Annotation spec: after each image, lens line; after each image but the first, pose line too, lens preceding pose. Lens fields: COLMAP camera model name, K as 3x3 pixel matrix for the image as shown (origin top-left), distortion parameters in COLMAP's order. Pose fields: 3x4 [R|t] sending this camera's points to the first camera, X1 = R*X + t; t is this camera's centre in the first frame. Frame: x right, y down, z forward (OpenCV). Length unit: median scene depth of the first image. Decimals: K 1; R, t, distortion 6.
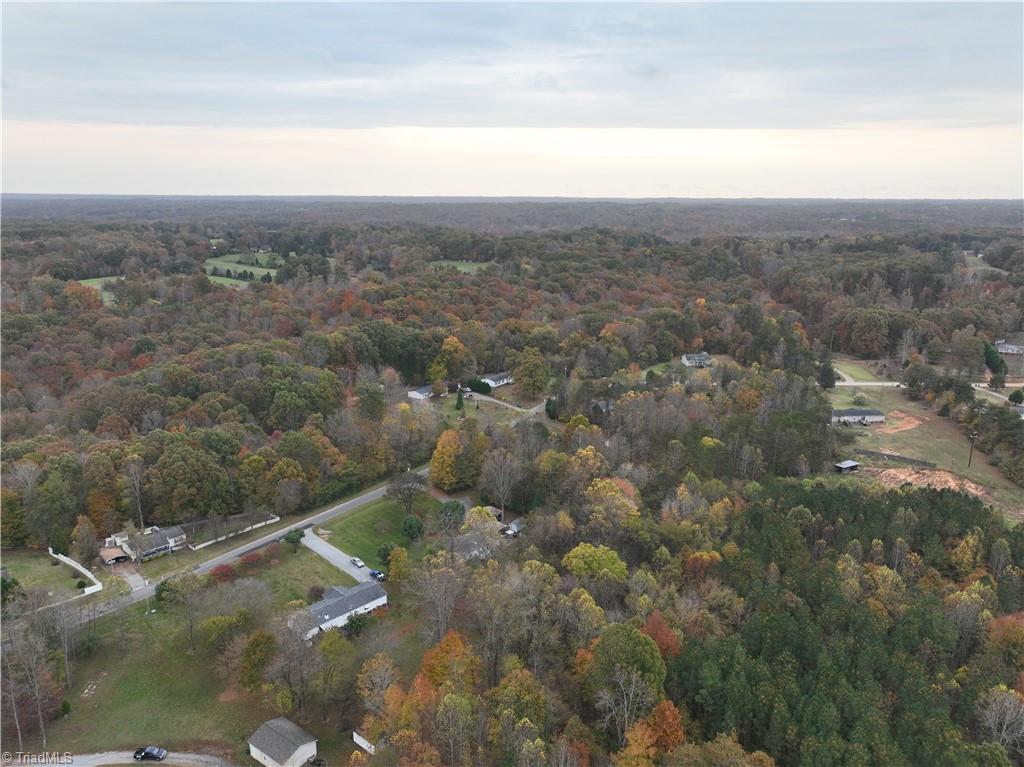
lens RADIAL K [[720.4, 0, 515.7], [0, 720.4, 379.0], [0, 0, 1]] dist [-0.001428, 0.019566]
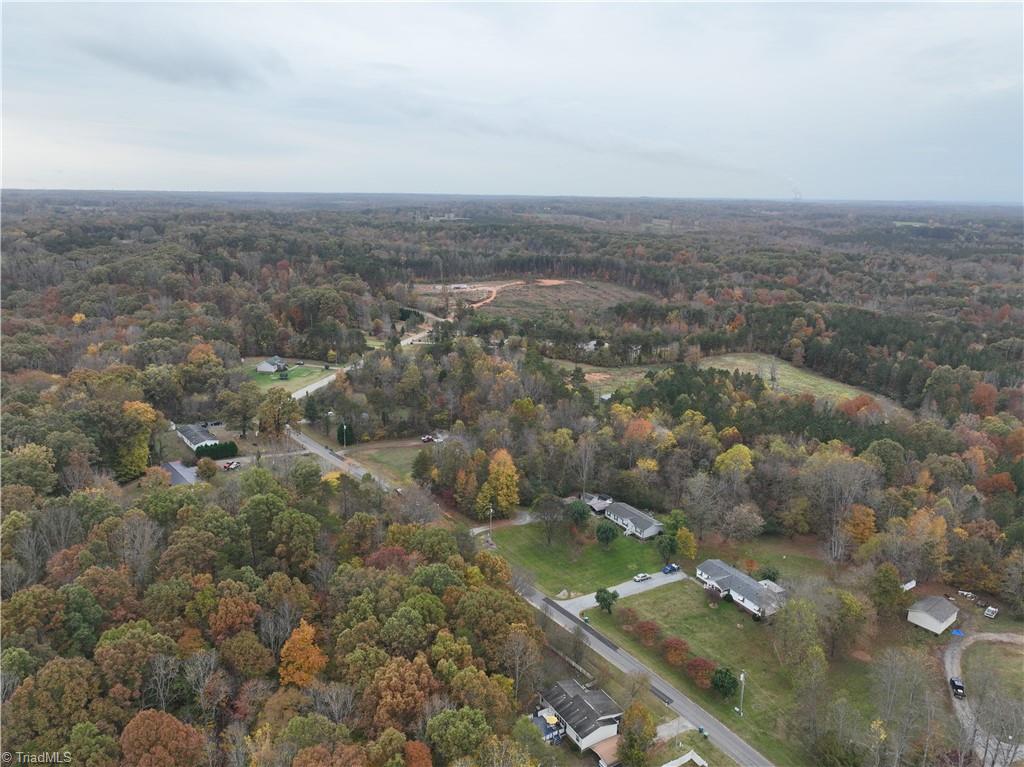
lens RADIAL K [[720.4, 0, 512.4], [0, 720.4, 385.9], [0, 0, 1]] dist [-0.001428, 0.019566]
pose [[0.264831, -0.251433, 0.930938, -0.637115], [0.229927, 0.954028, 0.192260, -0.125139], [-0.936482, 0.163131, 0.310467, 0.476539]]
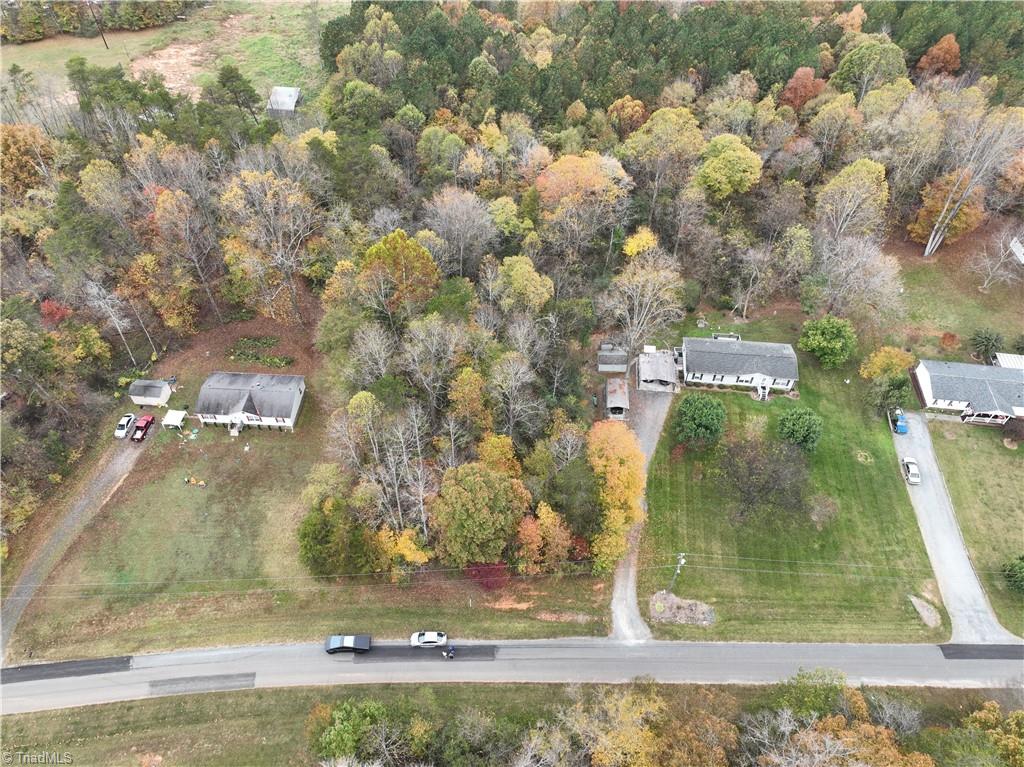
lens RADIAL K [[720.4, 0, 515.9], [0, 720.4, 382.8], [0, 0, 1]] dist [-0.001428, 0.019566]
pose [[-0.611126, -0.600295, 0.515917, -0.162078], [0.185569, 0.524971, 0.830644, -0.175517], [-0.769473, 0.603366, -0.209427, 0.761219]]
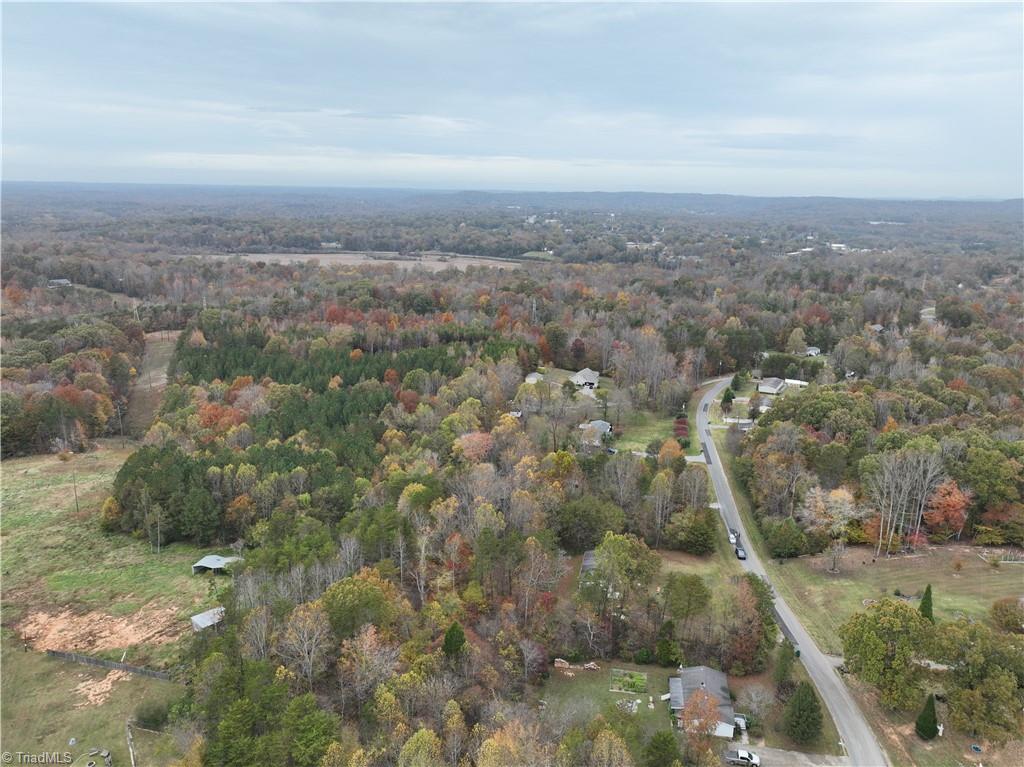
lens RADIAL K [[720.4, 0, 513.5], [0, 720.4, 388.2], [0, 0, 1]] dist [-0.001428, 0.019566]
pose [[-0.876621, 0.105675, -0.469433, 0.370726], [-0.140646, 0.876708, 0.460001, -0.276263], [0.460167, 0.469271, -0.753679, 1.100522]]
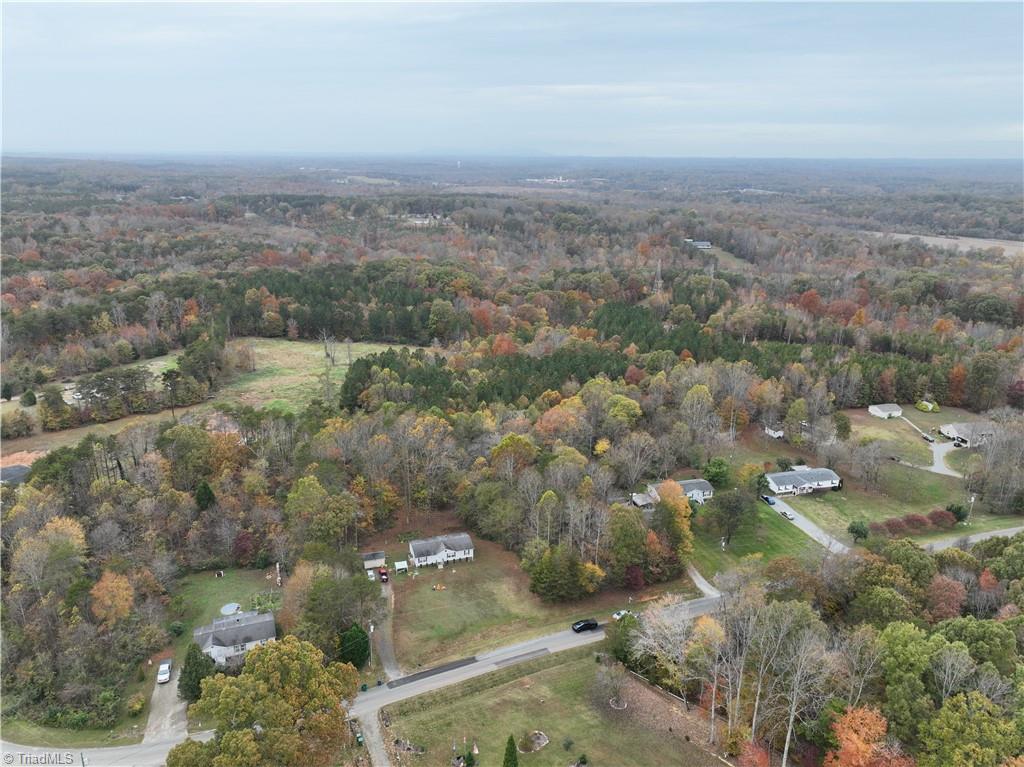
lens RADIAL K [[720.4, 0, 513.4], [0, 720.4, 380.3], [0, 0, 1]] dist [-0.001428, 0.019566]
pose [[-0.865998, -0.166937, 0.471359, -0.195330], [0.104531, 0.861368, 0.497111, -0.281505], [-0.488999, 0.479769, -0.728493, 1.087894]]
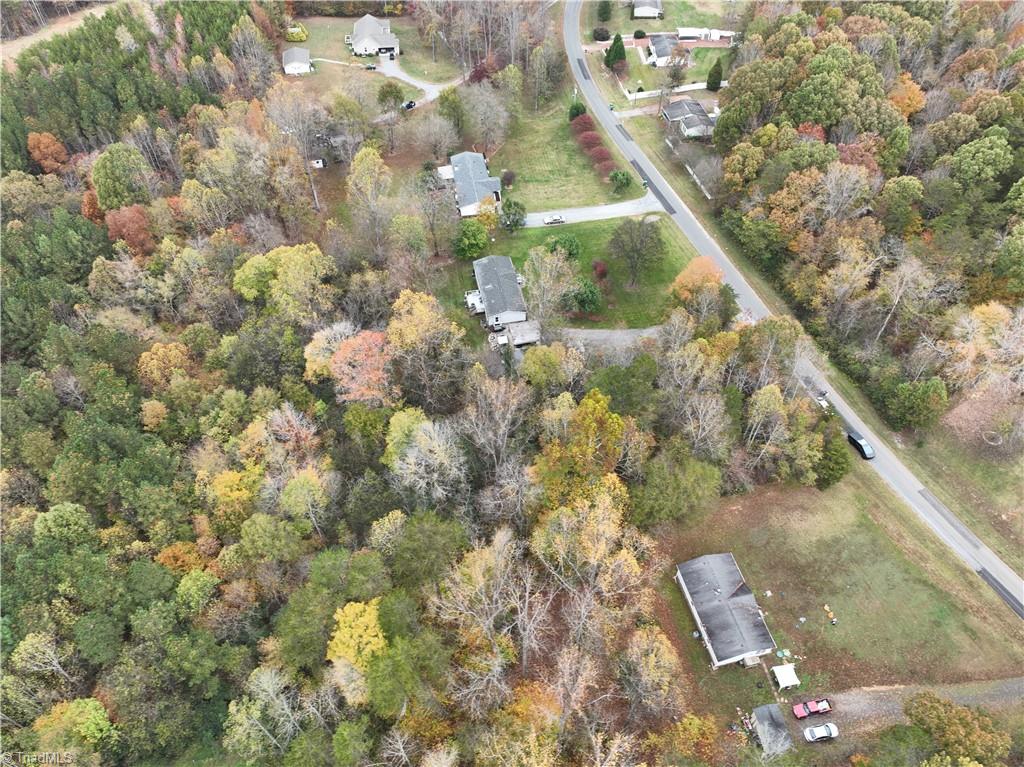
lens RADIAL K [[720.4, 0, 512.6], [0, 720.4, 385.4], [0, 0, 1]] dist [-0.001428, 0.019566]
pose [[-0.582946, 0.605683, -0.541592, 0.237665], [-0.204550, 0.535698, 0.819260, -0.201006], [0.786342, 0.588367, -0.188390, 0.721688]]
